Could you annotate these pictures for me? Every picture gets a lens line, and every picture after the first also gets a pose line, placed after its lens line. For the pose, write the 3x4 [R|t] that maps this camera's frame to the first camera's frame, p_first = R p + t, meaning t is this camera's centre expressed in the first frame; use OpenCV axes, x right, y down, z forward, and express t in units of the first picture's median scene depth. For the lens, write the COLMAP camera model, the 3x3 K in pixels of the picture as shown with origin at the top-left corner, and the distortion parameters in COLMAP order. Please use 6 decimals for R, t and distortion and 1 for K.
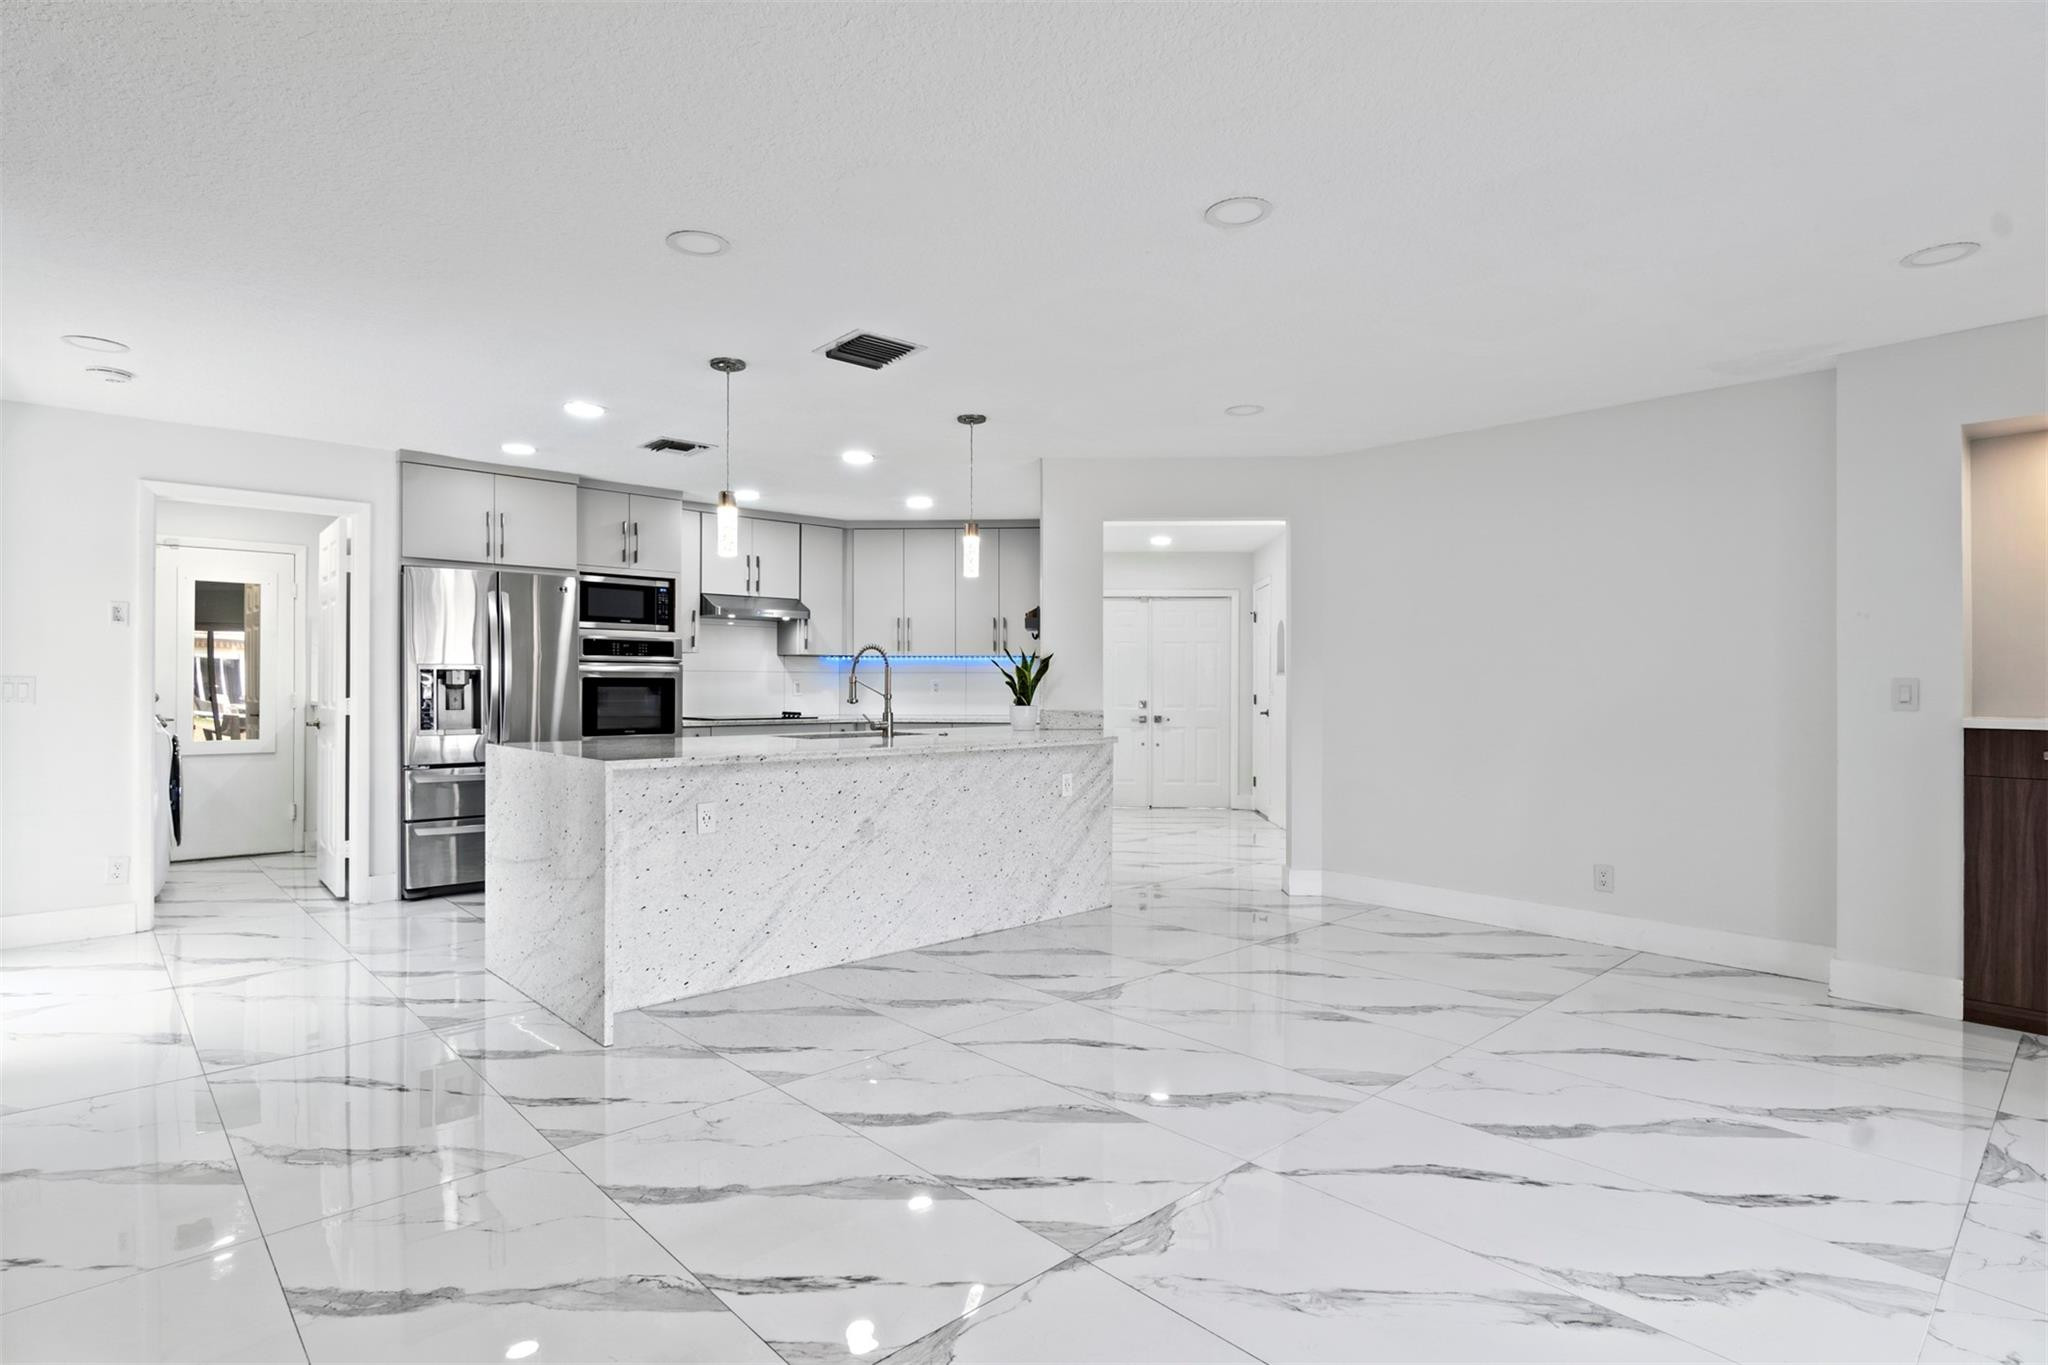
lens RADIAL K [[951.8, 0, 1024.0], [0, 951.8, 682.5], [0, 0, 1]] dist [-0.003897, 0.000132]
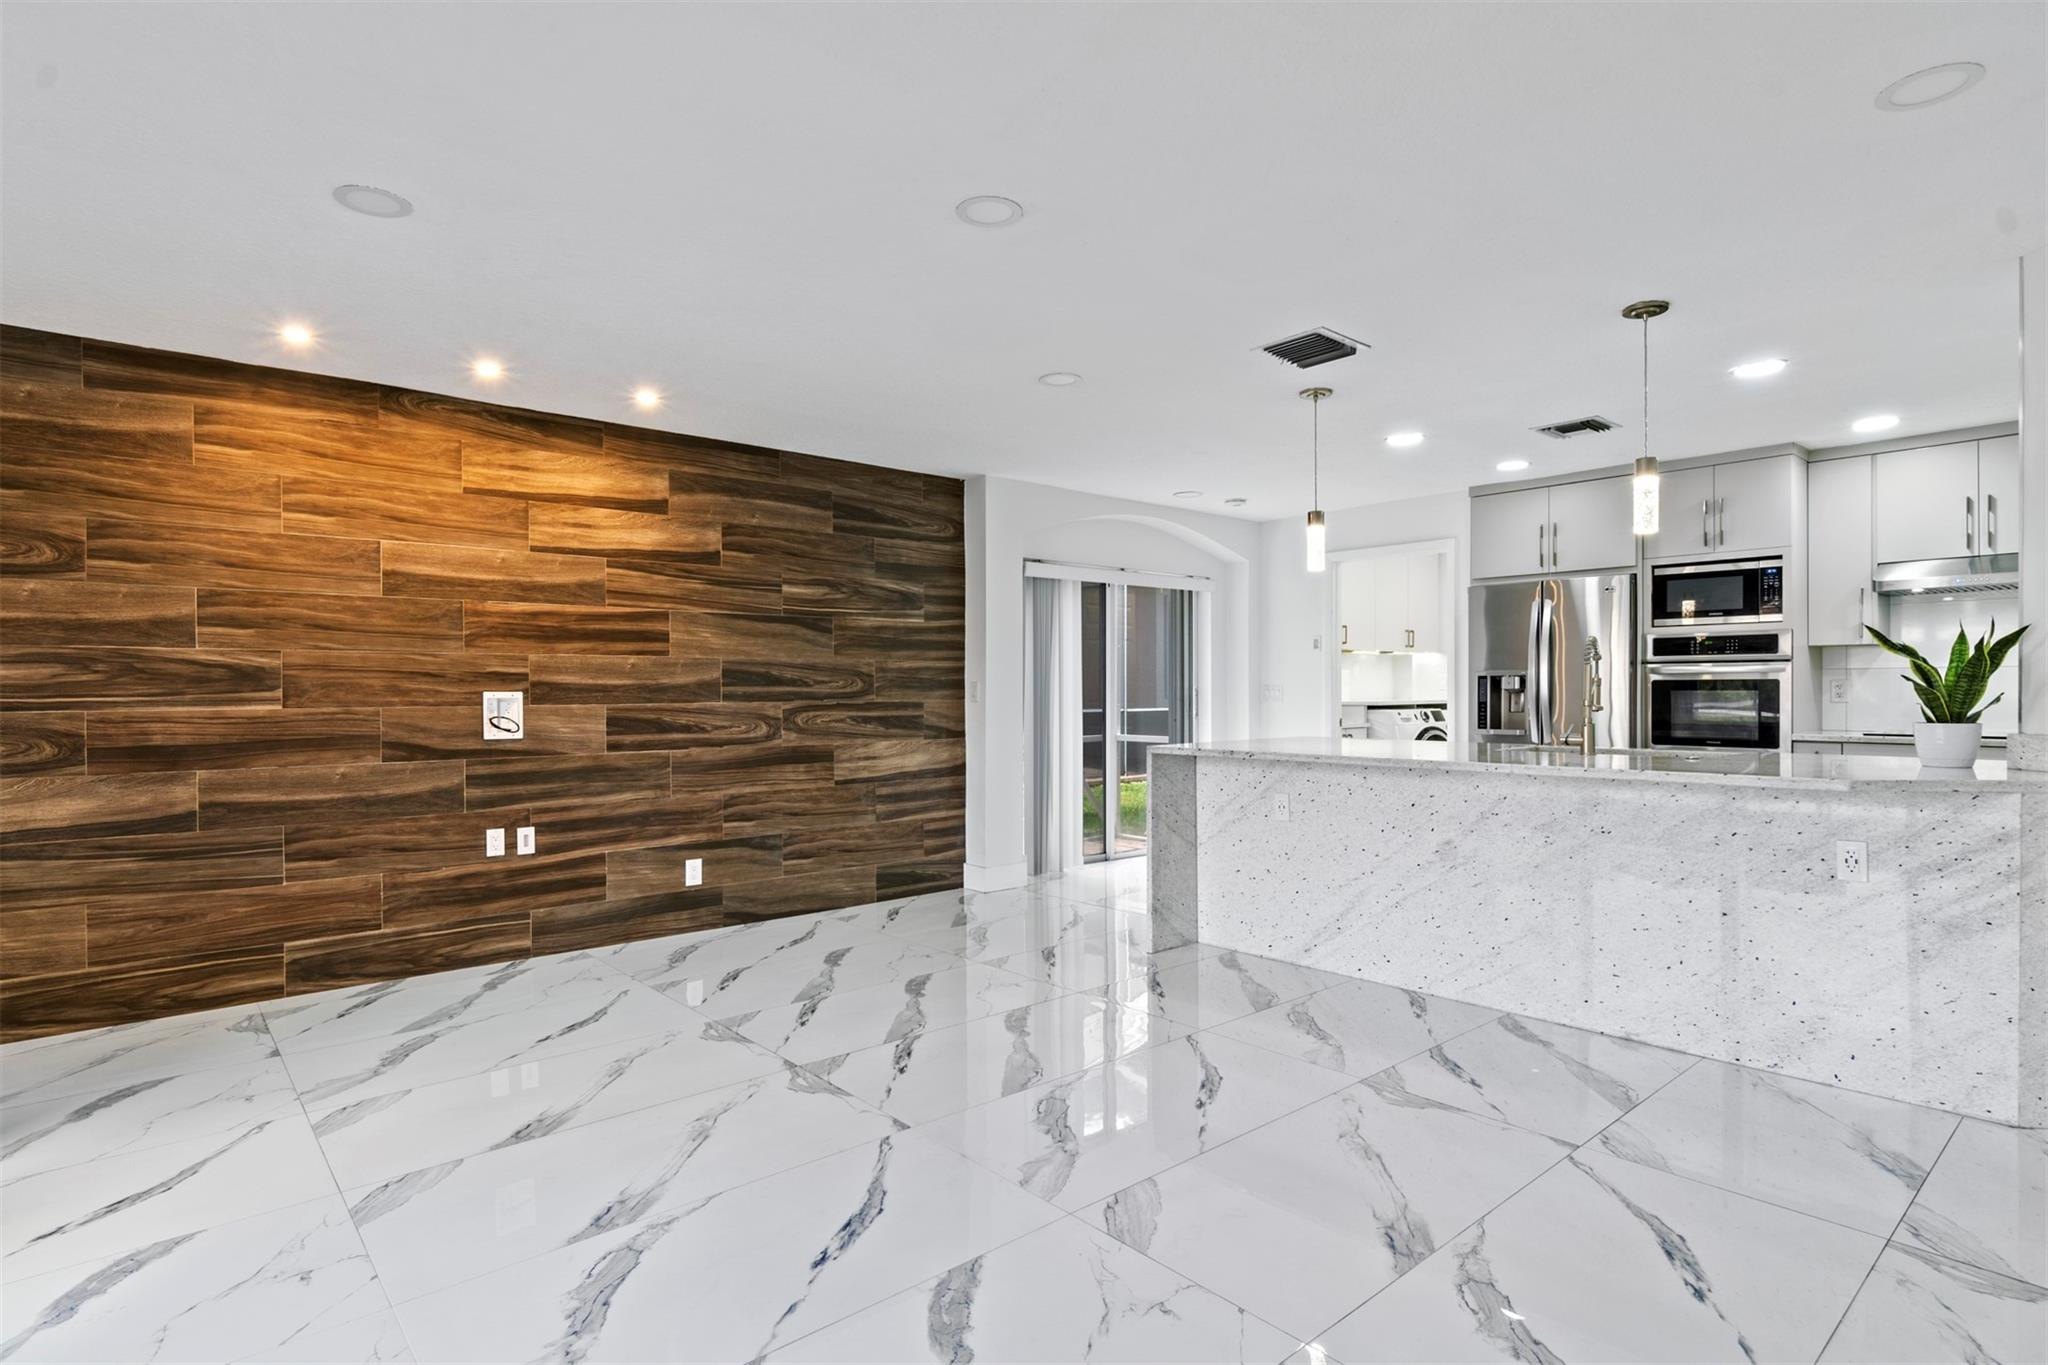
lens RADIAL K [[951.8, 0, 1024.0], [0, 951.8, 682.5], [0, 0, 1]] dist [-0.003897, 0.000132]
pose [[0.050773, -0.011301, -0.998646, 0.626095], [0.008885, 0.999902, -0.010864, 0.002230], [0.998671, -0.008321, 0.050869, 0.502710]]
